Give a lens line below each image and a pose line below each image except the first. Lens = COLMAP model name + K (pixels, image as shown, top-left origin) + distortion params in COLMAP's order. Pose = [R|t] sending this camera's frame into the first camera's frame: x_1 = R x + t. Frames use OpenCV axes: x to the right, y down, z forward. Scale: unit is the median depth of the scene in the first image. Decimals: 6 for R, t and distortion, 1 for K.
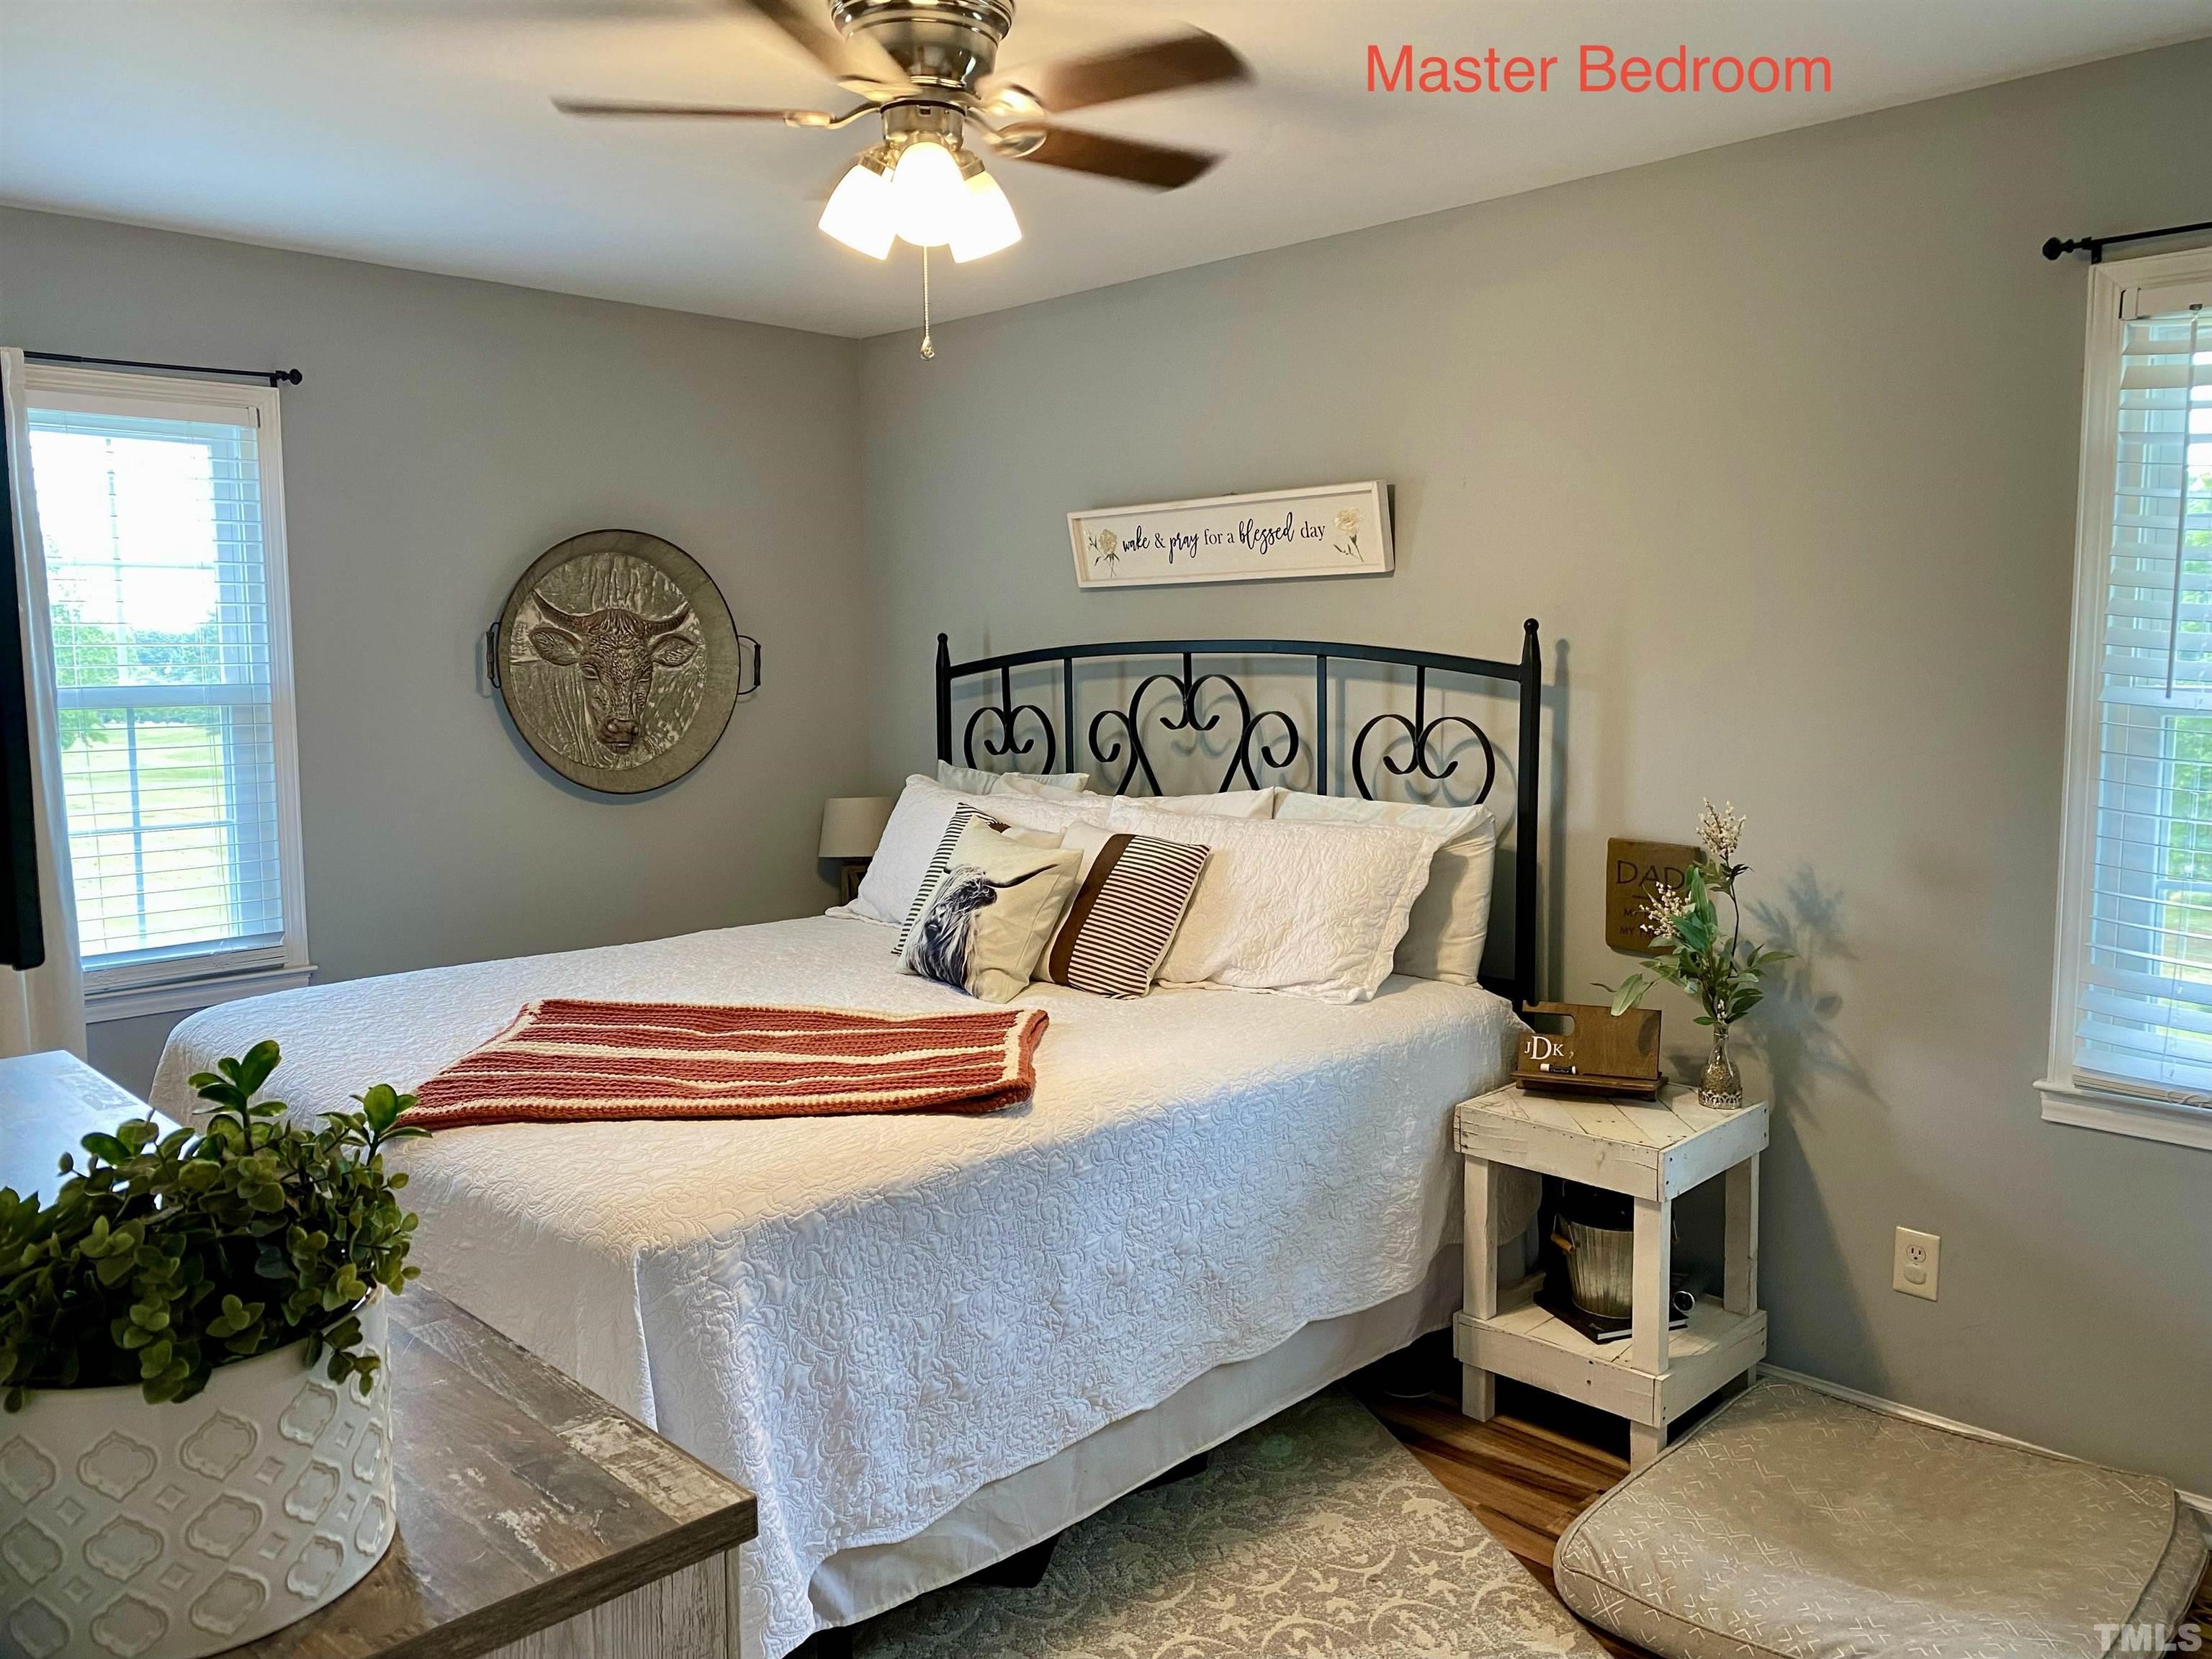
lens RADIAL K [[1701.6, 0, 1102.7], [0, 1701.6, 827.4], [0, 0, 1]] dist [0.010749, -0.000815]
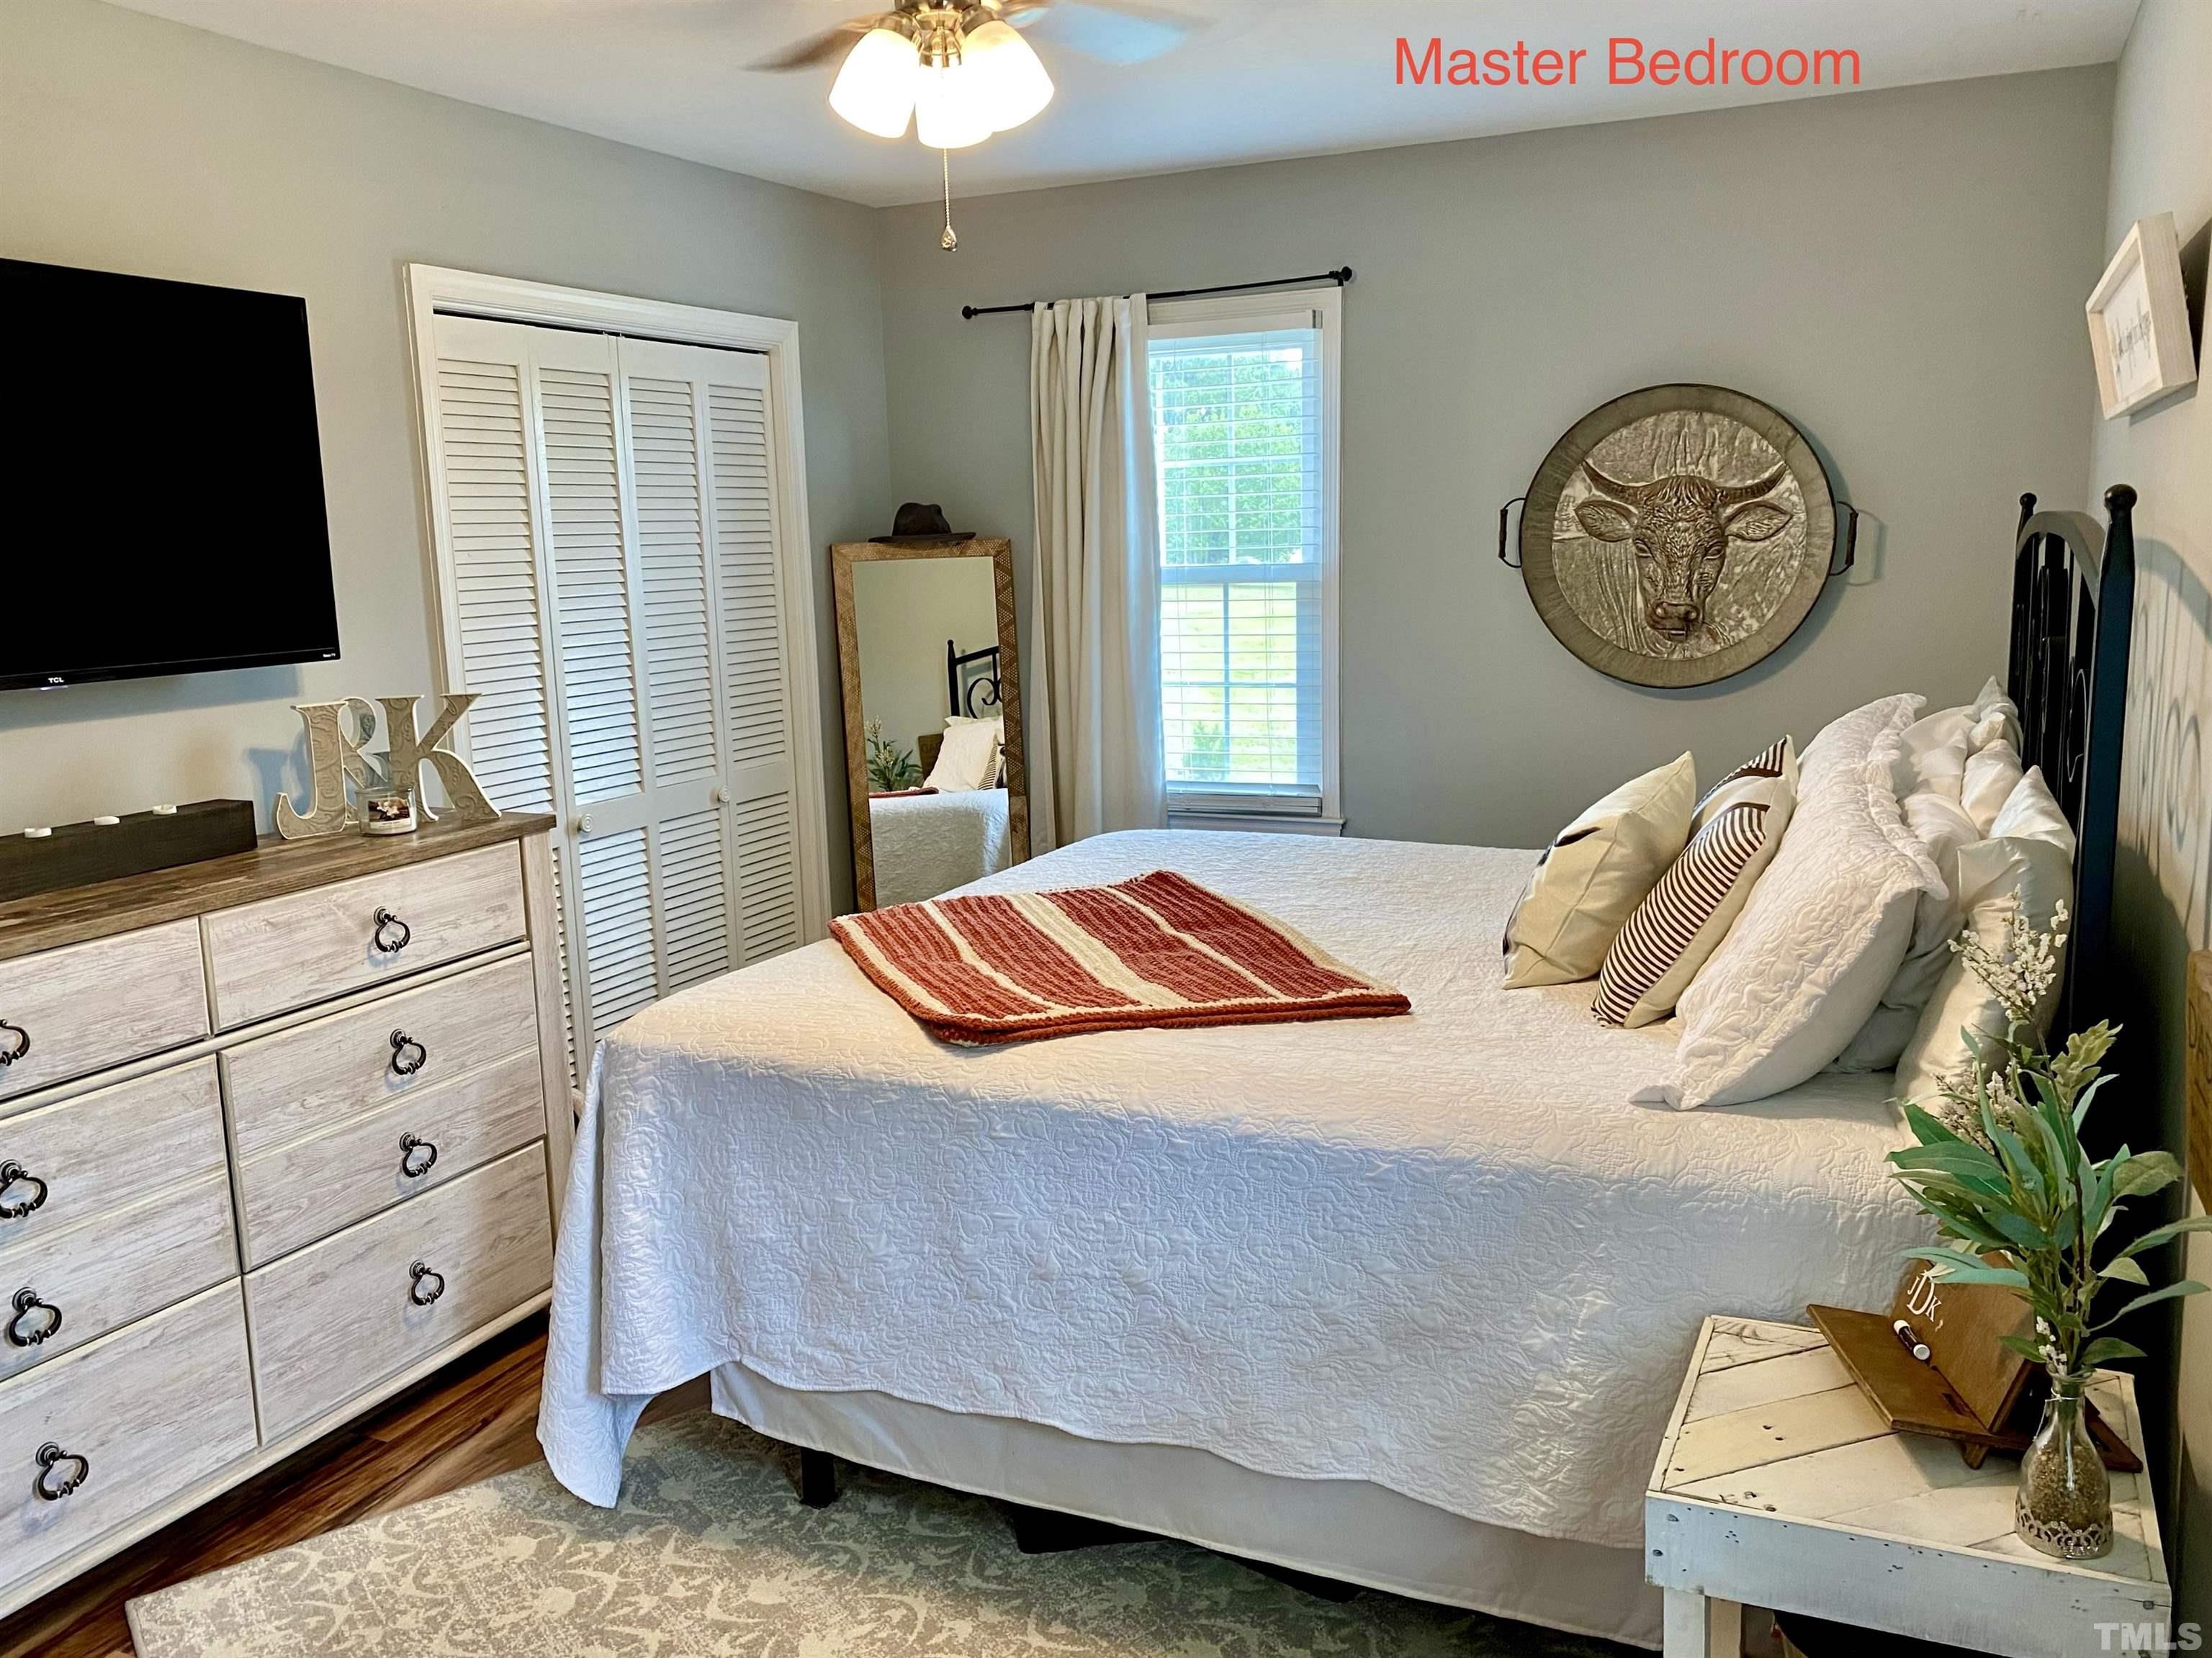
lens RADIAL K [[1701.5, 0, 1090.2], [0, 1701.5, 871.7], [0, 0, 1]] dist [0.010749, -0.000815]
pose [[0.340923, 0.177586, -0.923166, 0.468156], [-0.072323, 0.984040, 0.162587, -0.049412], [0.937305, 0.011336, 0.348326, 0.420989]]
